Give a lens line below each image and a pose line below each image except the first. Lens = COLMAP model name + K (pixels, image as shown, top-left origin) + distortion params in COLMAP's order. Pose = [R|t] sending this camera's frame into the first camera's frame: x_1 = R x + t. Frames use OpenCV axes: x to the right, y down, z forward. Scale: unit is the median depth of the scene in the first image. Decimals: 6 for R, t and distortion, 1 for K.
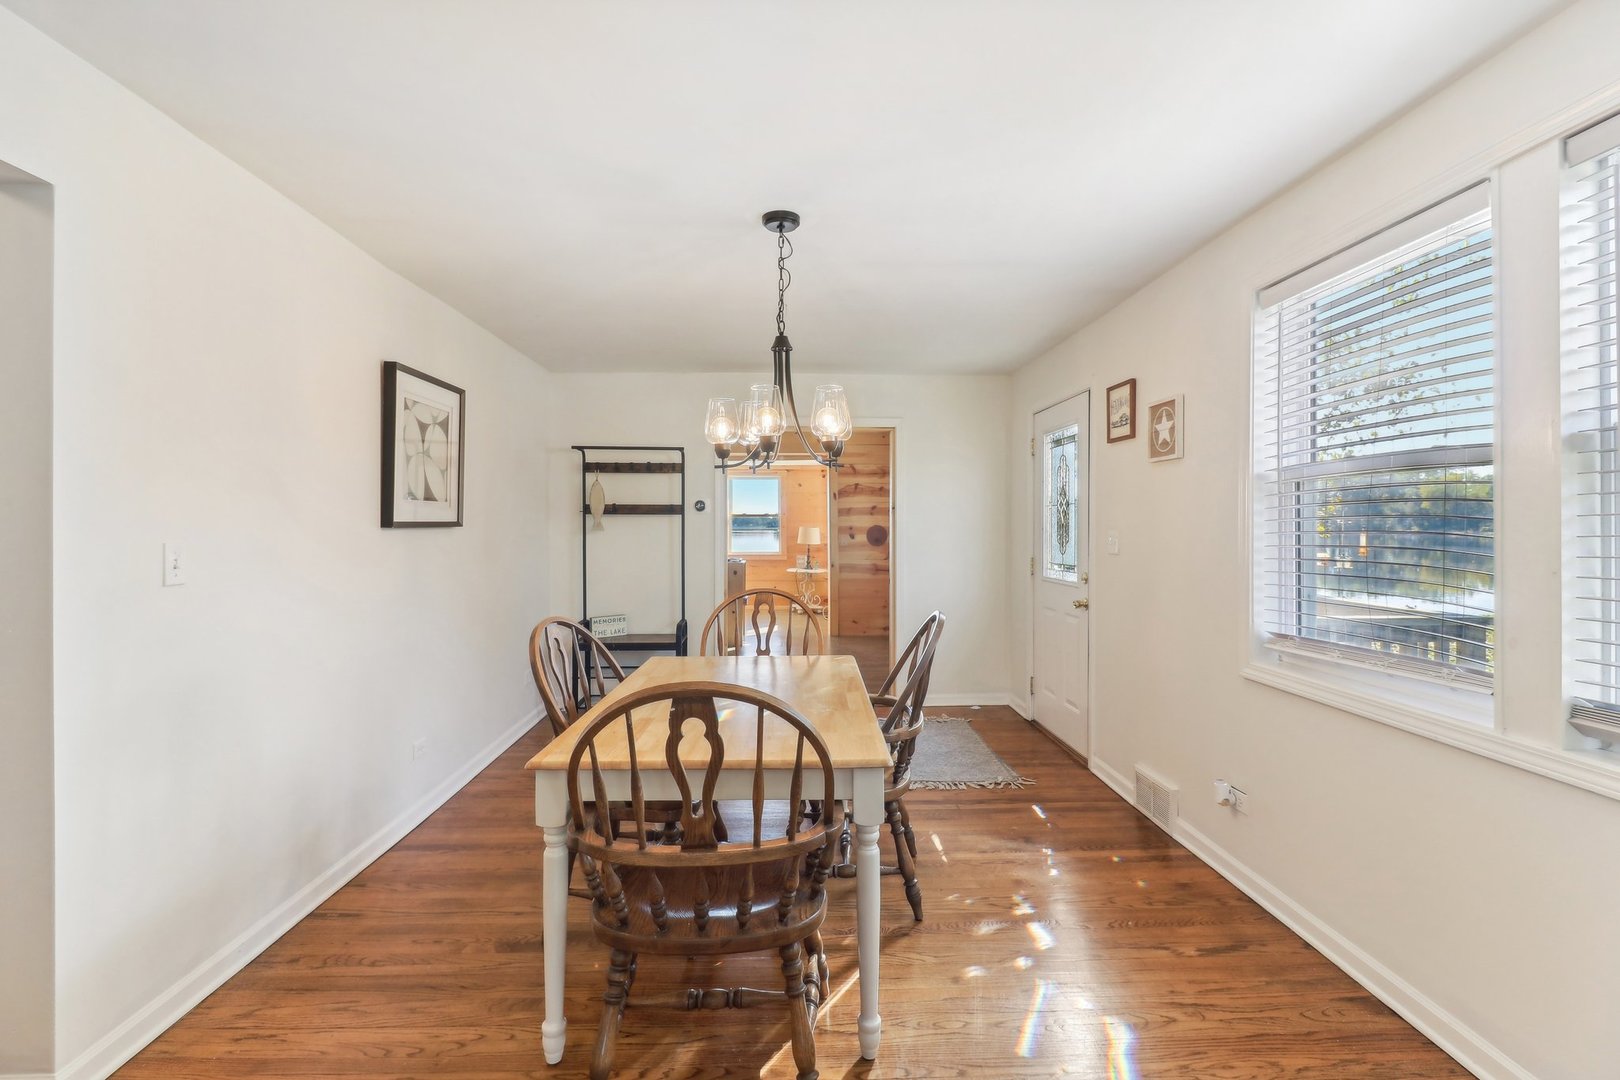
lens RADIAL K [[756.1, 0, 814.2], [0, 756.1, 529.6], [0, 0, 1]] dist [0.022721, -0.012545]
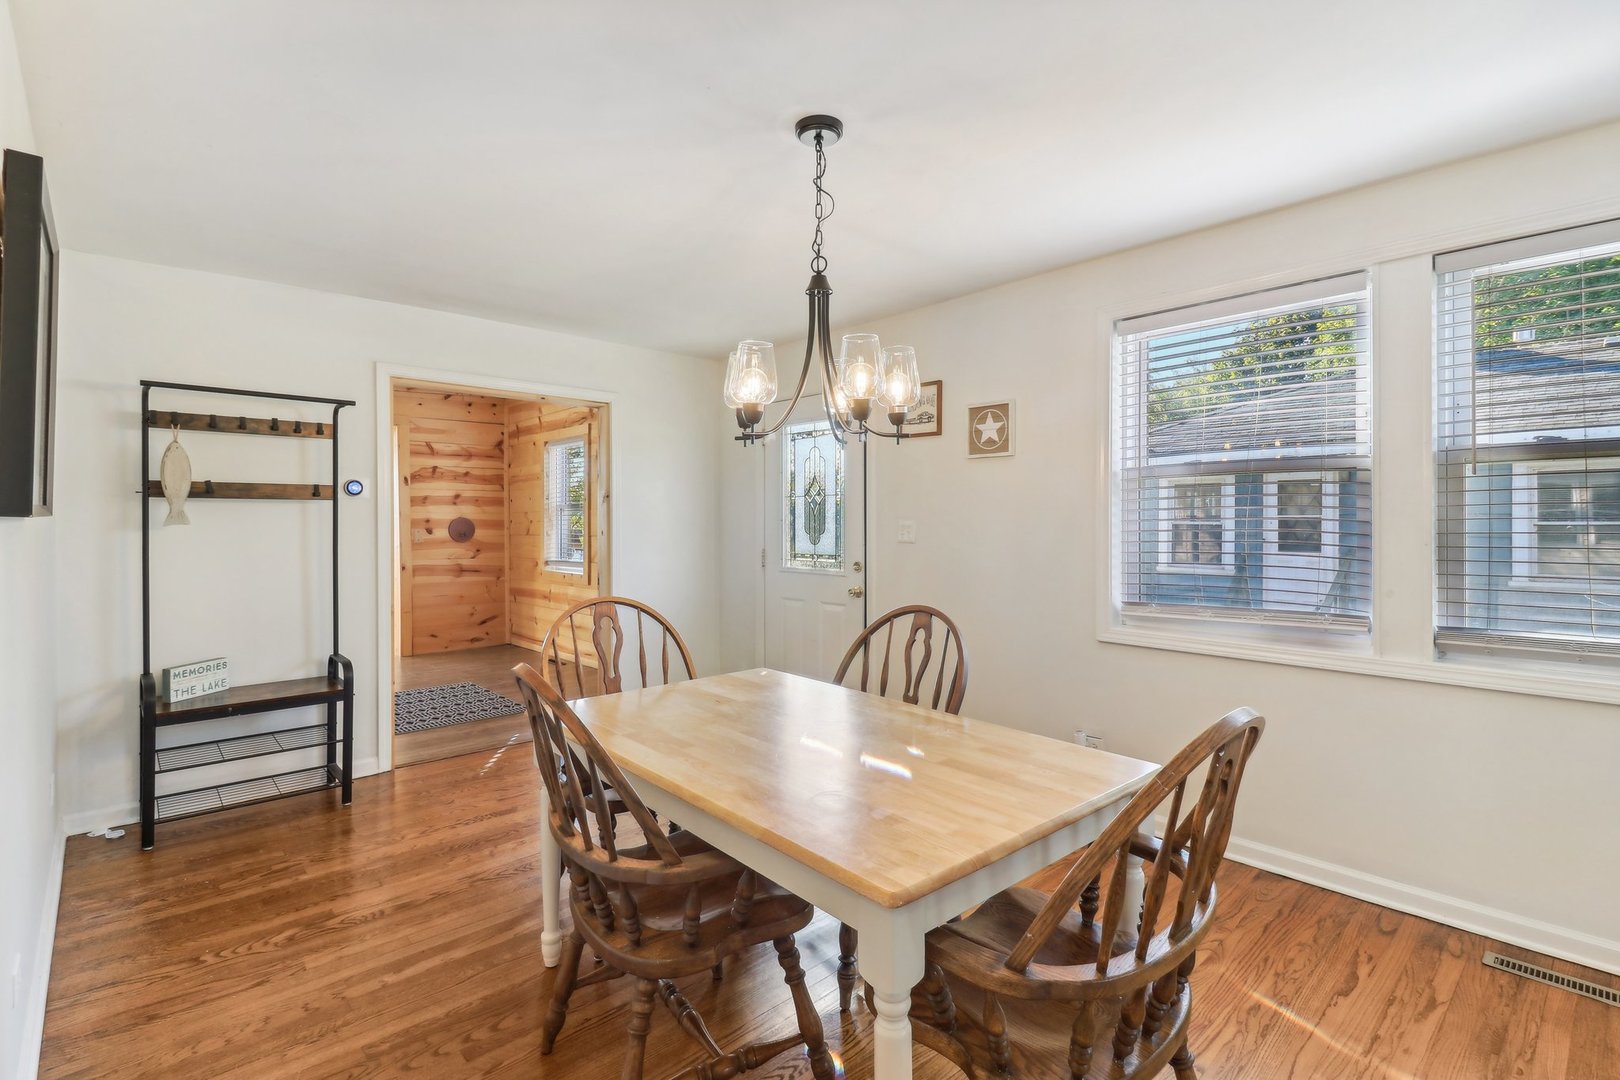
lens RADIAL K [[756.1, 0, 814.2], [0, 756.1, 529.6], [0, 0, 1]] dist [0.022721, -0.012545]
pose [[0.764981, -0.010458, 0.643968, -0.288777], [0.004803, 0.999933, 0.010533, 0.001362], [-0.644035, -0.004964, 0.764980, 0.200591]]
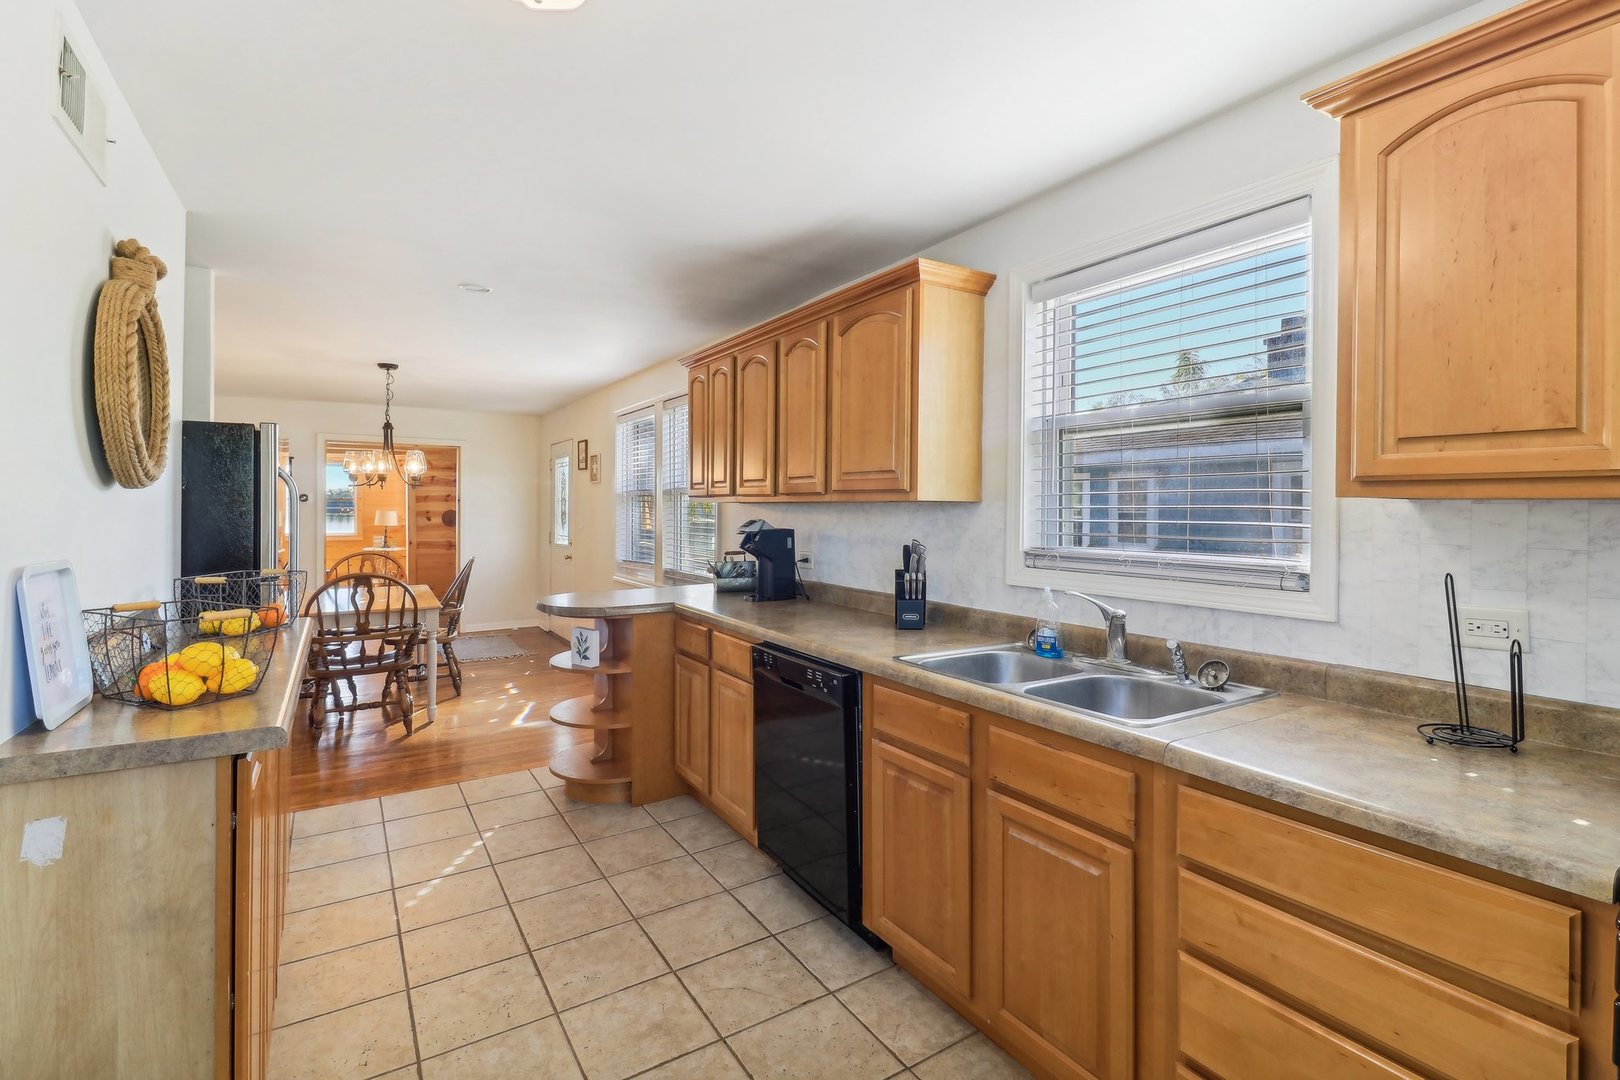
lens RADIAL K [[757.8, 0, 808.5], [0, 757.8, 513.8], [0, 0, 1]] dist [0.025916, -0.012333]
pose [[0.872307, -0.001059, 0.488958, -0.030549], [-0.001410, 0.999988, 0.004681, -0.010888], [-0.488957, -0.004772, 0.872295, -0.689749]]
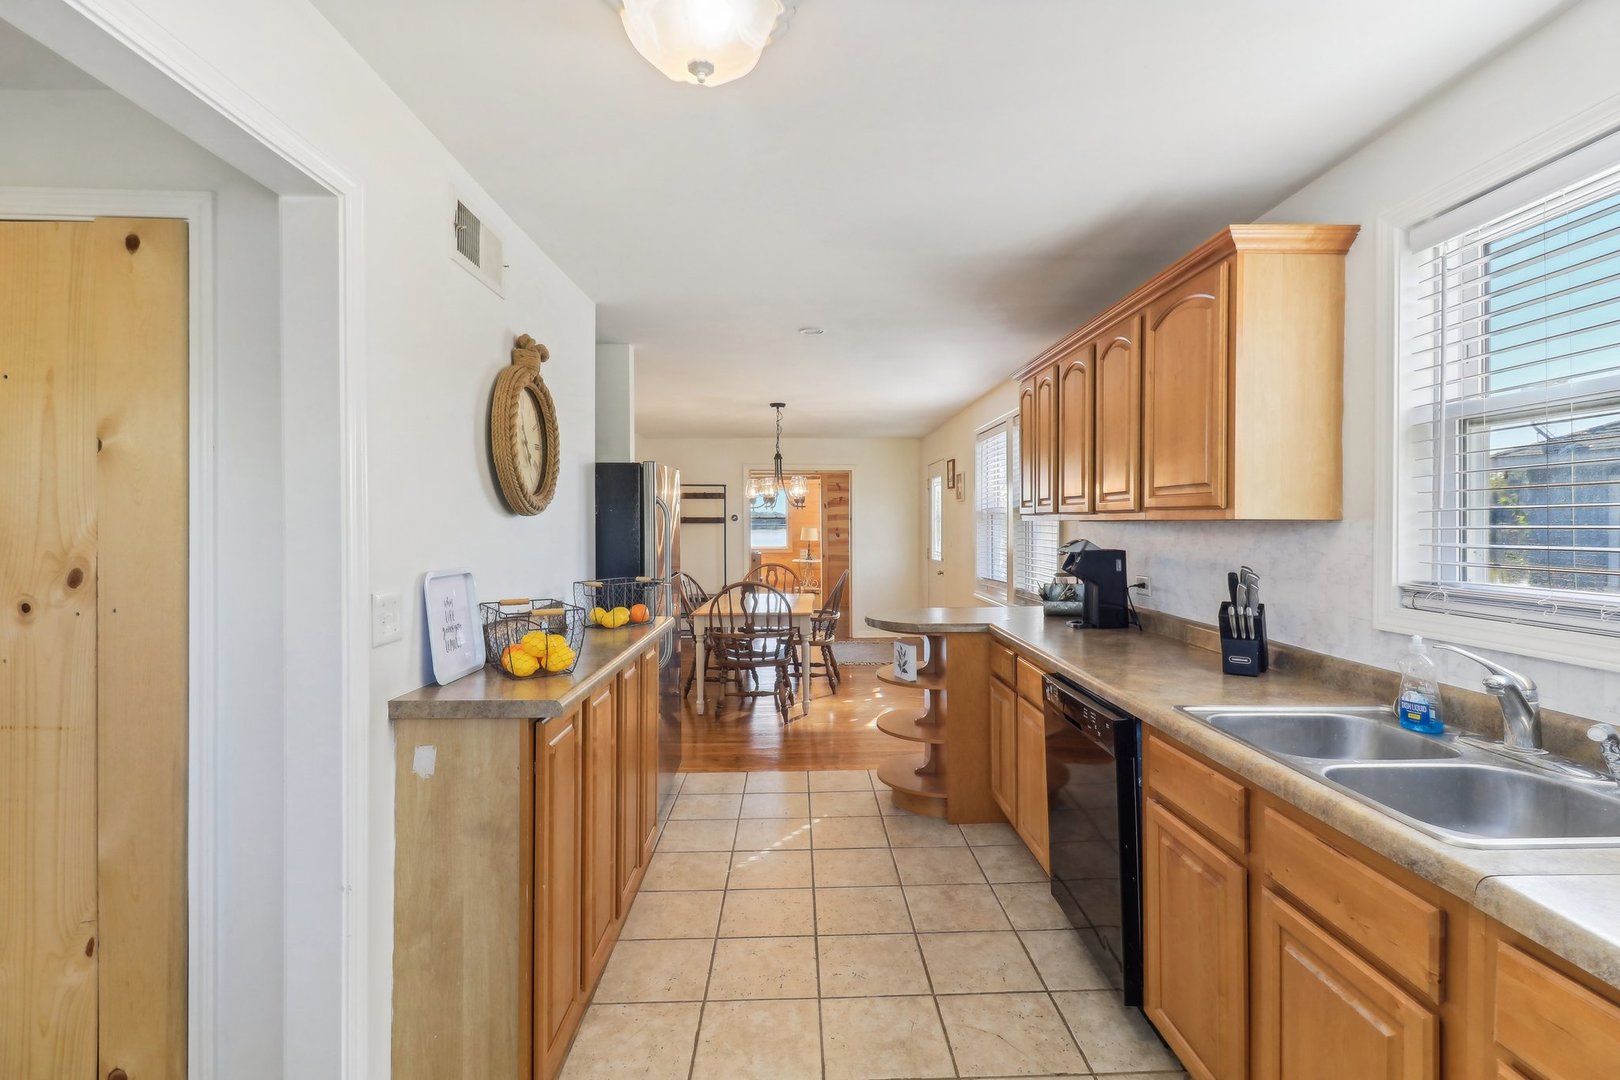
lens RADIAL K [[756.1, 0, 814.2], [0, 756.1, 529.6], [0, 0, 1]] dist [0.022721, -0.012545]
pose [[0.999827, 0.000225, -0.018614, 0.059155], [-0.000137, 0.999989, 0.004737, -0.013764], [0.018615, -0.004733, 0.999816, -0.705512]]
